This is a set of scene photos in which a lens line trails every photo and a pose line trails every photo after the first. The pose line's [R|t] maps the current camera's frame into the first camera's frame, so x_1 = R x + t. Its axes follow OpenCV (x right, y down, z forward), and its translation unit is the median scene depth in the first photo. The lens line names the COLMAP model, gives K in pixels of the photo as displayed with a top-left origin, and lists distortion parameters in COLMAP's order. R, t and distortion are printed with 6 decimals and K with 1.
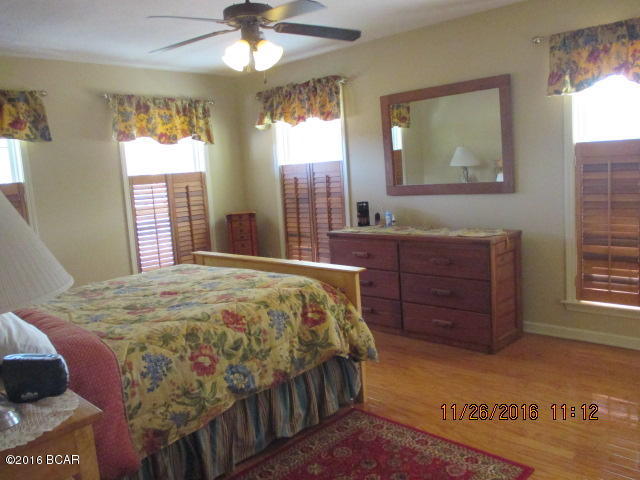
lens RADIAL K [[541.4, 0, 319.6], [0, 541.4, 224.5], [0, 0, 1]] dist [-0.027367, 0.012826]
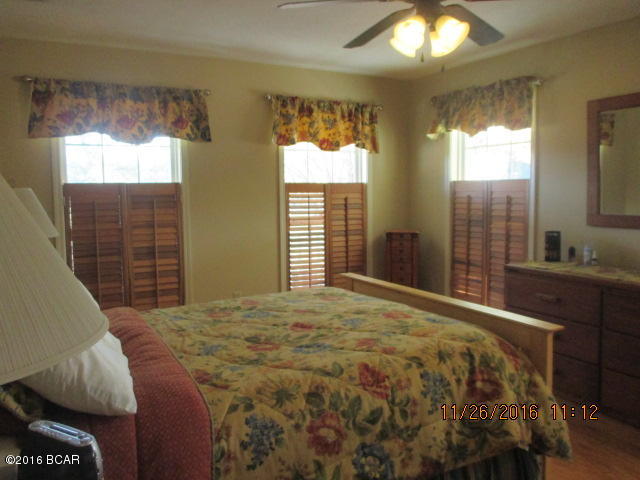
lens RADIAL K [[541.4, 0, 319.6], [0, 541.4, 224.5], [0, 0, 1]] dist [-0.027367, 0.012826]
pose [[0.951324, 0.078578, -0.298007, -0.013732], [-0.086865, 0.996112, -0.014647, -0.010456], [0.295697, 0.039821, 0.954451, 0.142714]]
